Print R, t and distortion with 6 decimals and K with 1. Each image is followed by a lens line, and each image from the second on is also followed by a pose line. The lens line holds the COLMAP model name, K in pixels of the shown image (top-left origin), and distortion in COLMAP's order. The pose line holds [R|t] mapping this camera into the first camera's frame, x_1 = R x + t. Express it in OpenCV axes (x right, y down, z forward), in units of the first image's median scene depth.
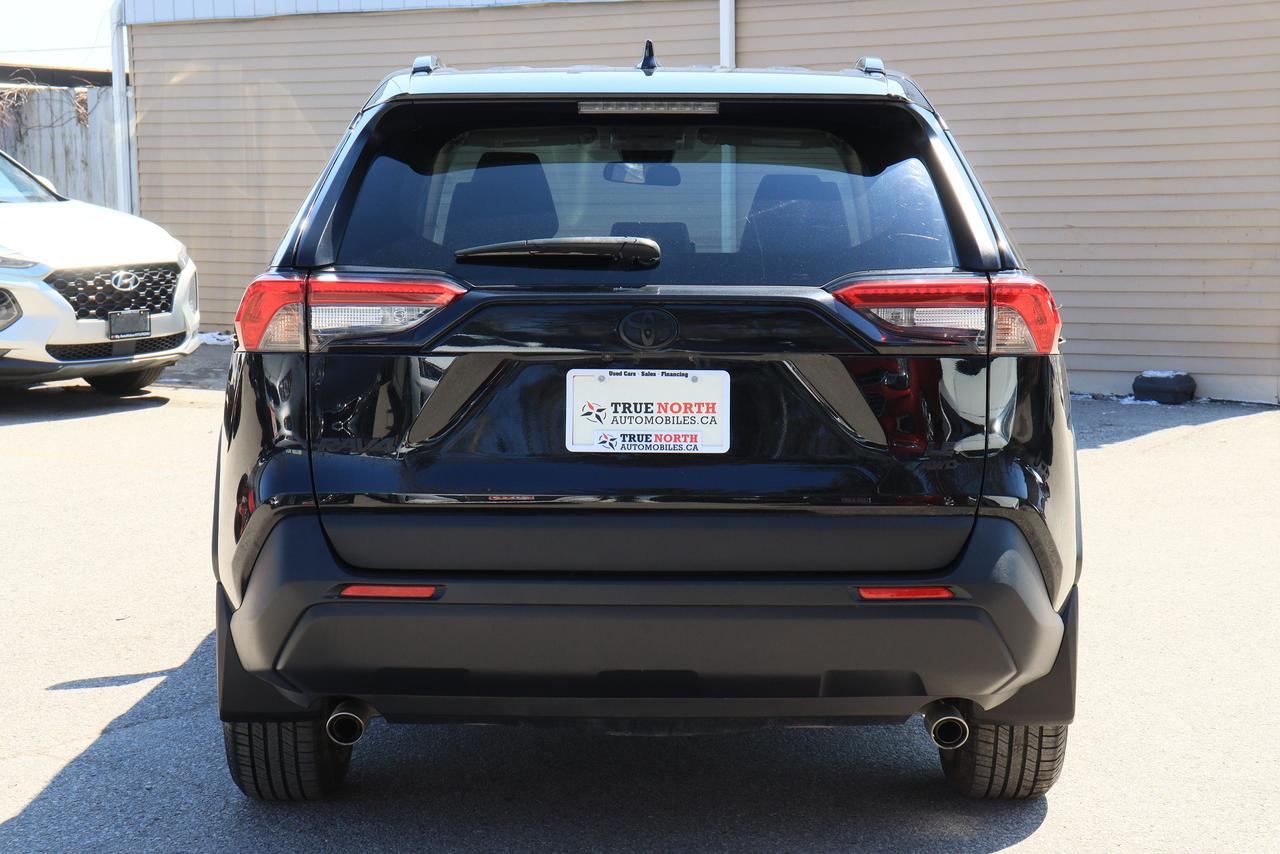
lens RADIAL K [[2430.3, 0, 640.9], [0, 2430.3, 426.6], [0, 0, 1]] dist [0.273283, 0.000000]
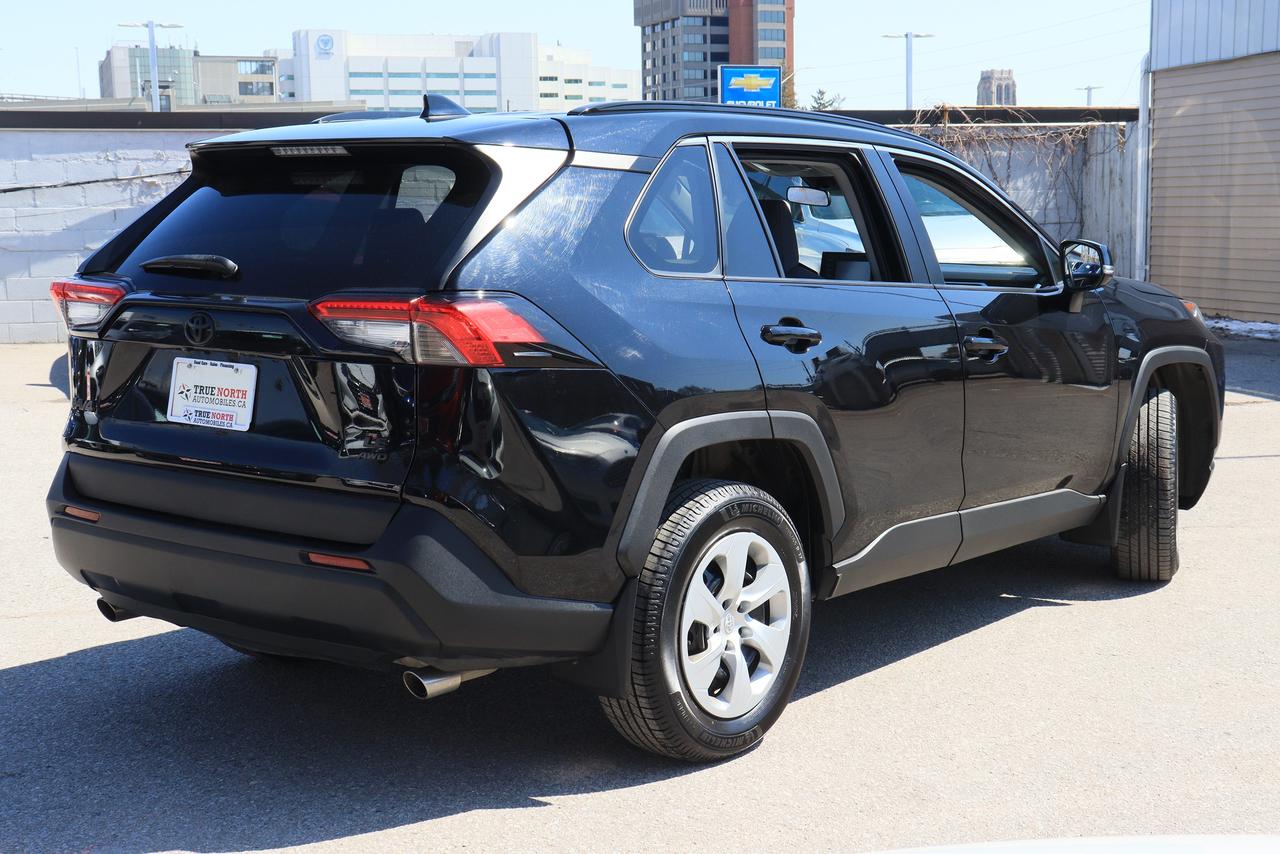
lens RADIAL K [[1780.9, 0, 638.8], [0, 1780.9, 428.0], [0, 0, 1]] dist [0.133395, 0.000000]
pose [[0.775459, 0.077745, -0.626593, 0.193967], [-0.057236, 0.996960, 0.052863, -0.012898], [0.628798, -0.005129, 0.777552, 0.106462]]
